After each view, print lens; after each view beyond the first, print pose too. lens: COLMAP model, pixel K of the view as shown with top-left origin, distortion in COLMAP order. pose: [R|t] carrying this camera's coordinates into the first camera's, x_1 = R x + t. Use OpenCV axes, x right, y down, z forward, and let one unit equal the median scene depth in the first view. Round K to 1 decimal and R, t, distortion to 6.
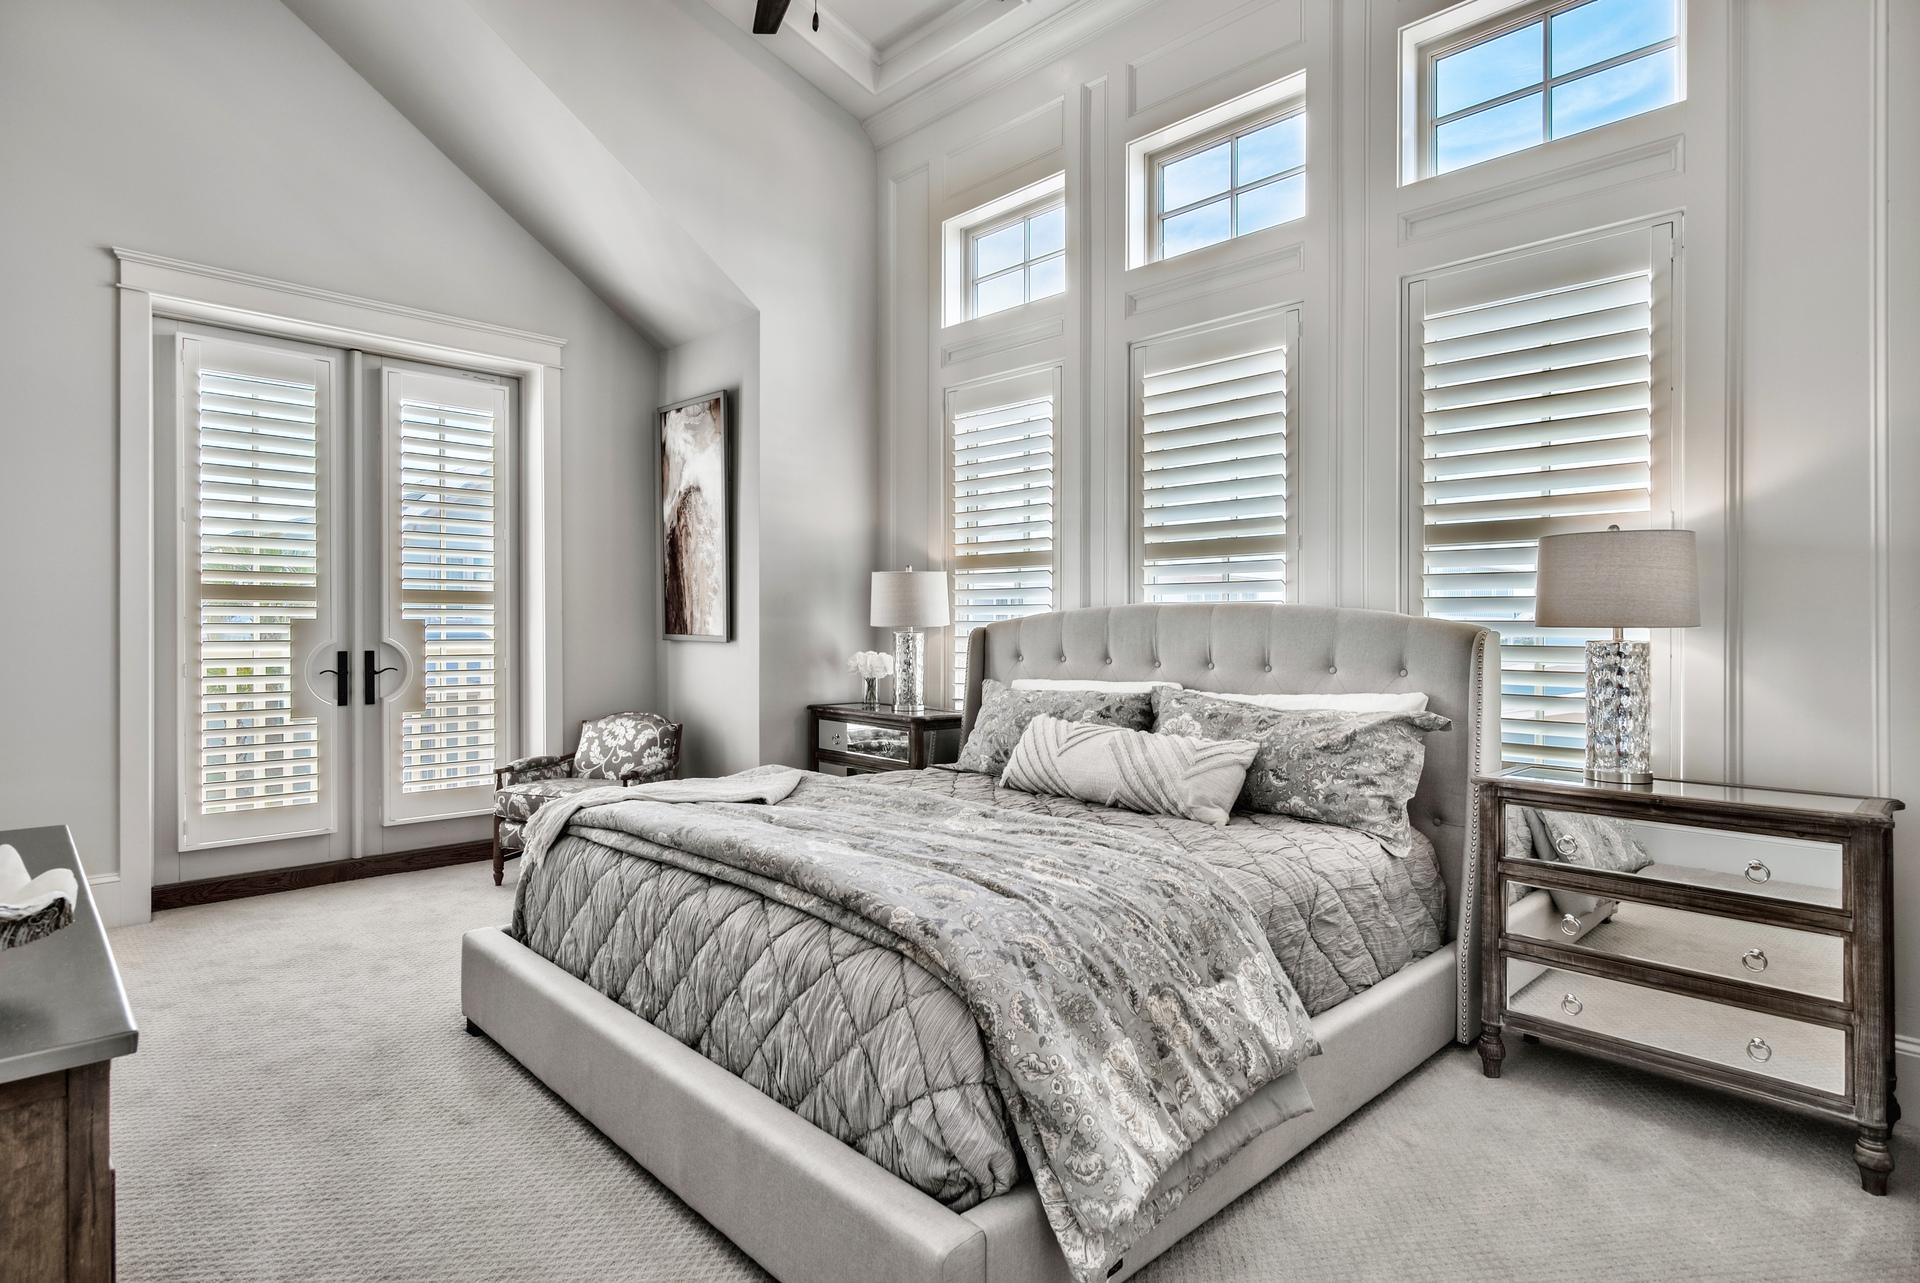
lens RADIAL K [[1010.4, 0, 962.9], [0, 1010.4, 615.1], [0, 0, 1]] dist [0.006277, -0.000396]
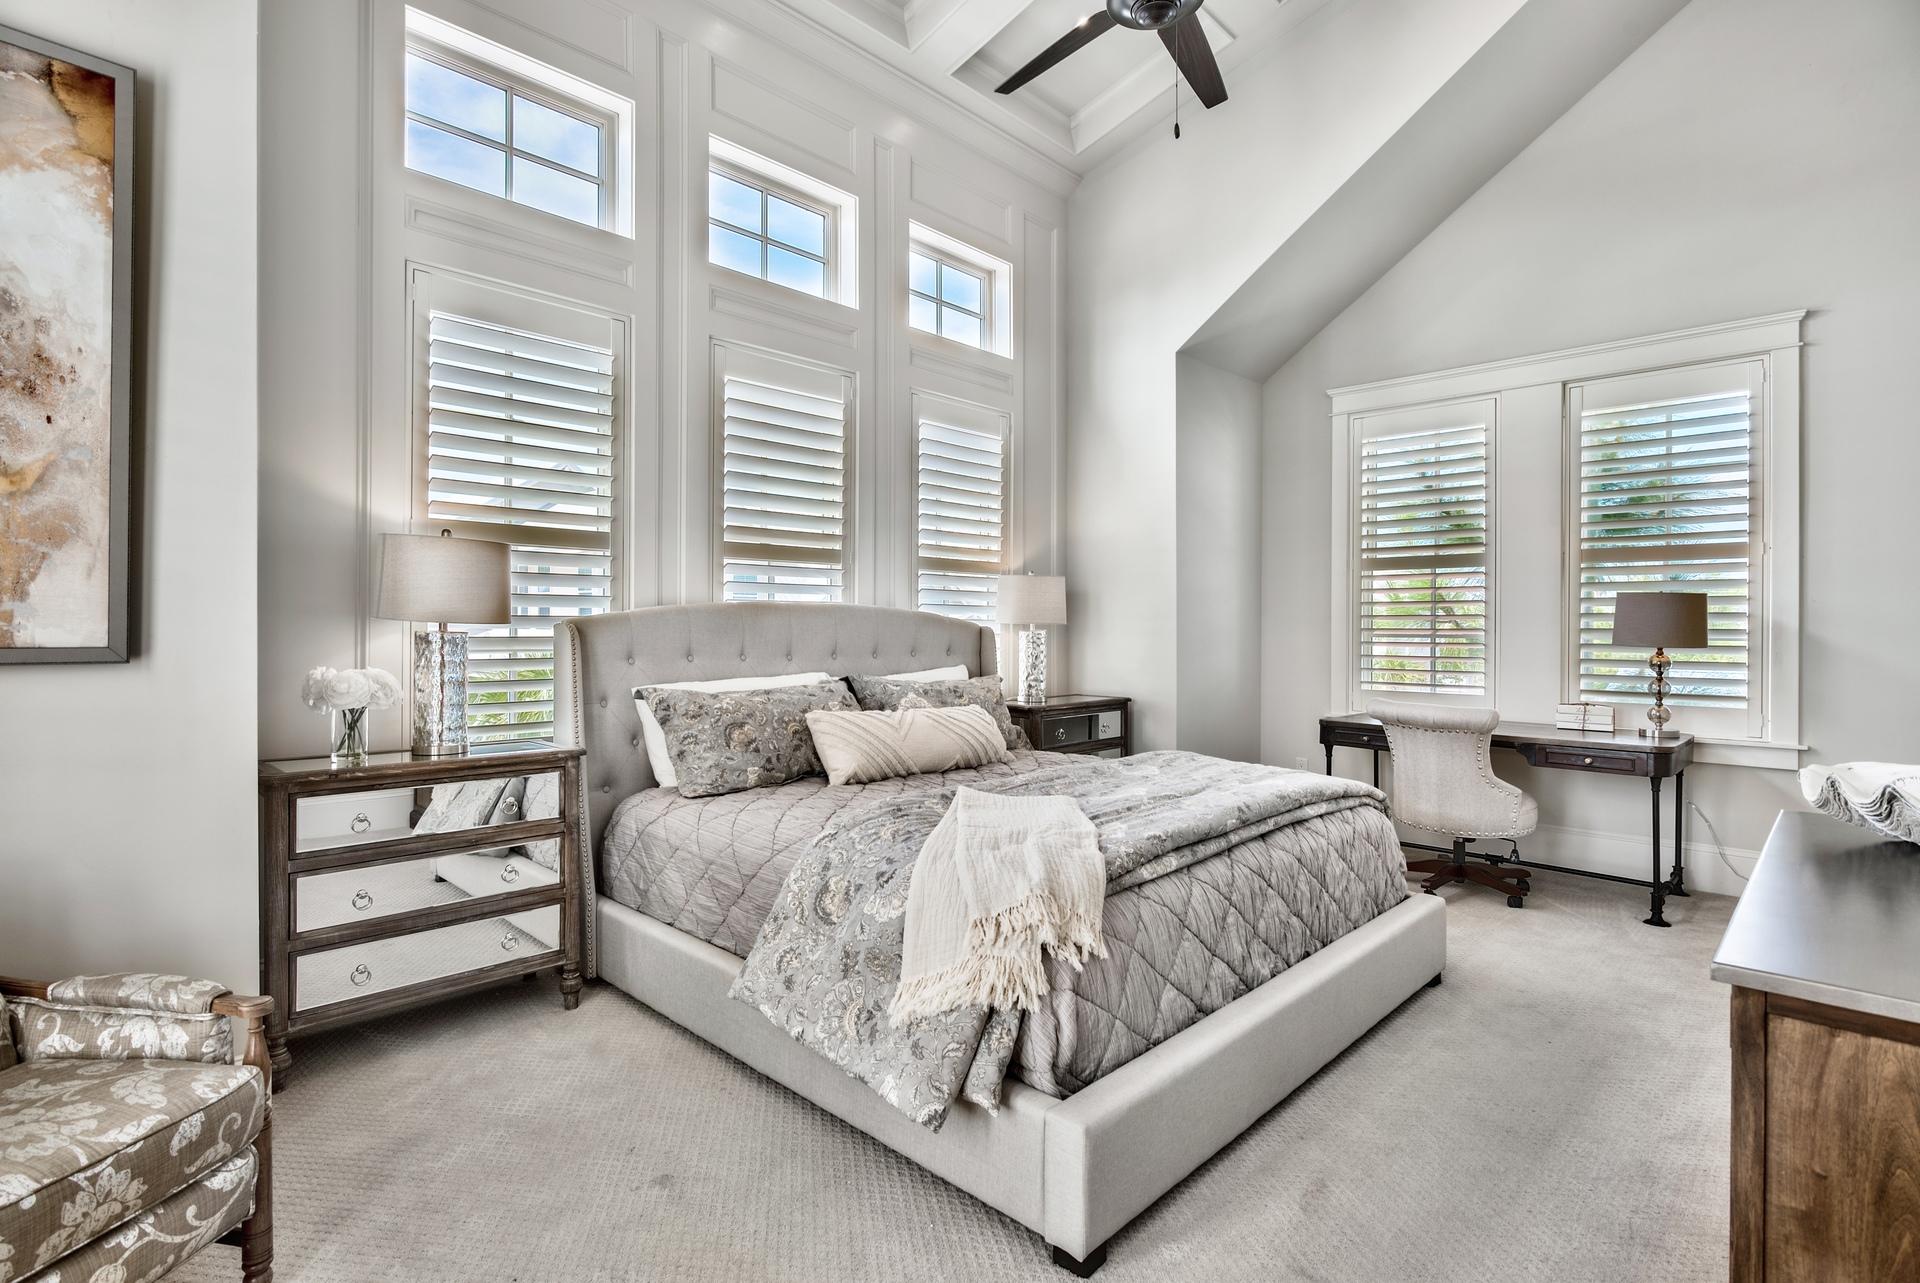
lens RADIAL K [[940.5, 0, 956.2], [0, 940.5, 618.6], [0, 0, 1]] dist [-0.004185, 0.000281]
pose [[-0.032781, -0.001229, 0.999462, -0.727054], [-0.011466, 0.999934, 0.000853, 0.002680], [-0.999397, -0.011432, -0.032793, 0.751896]]
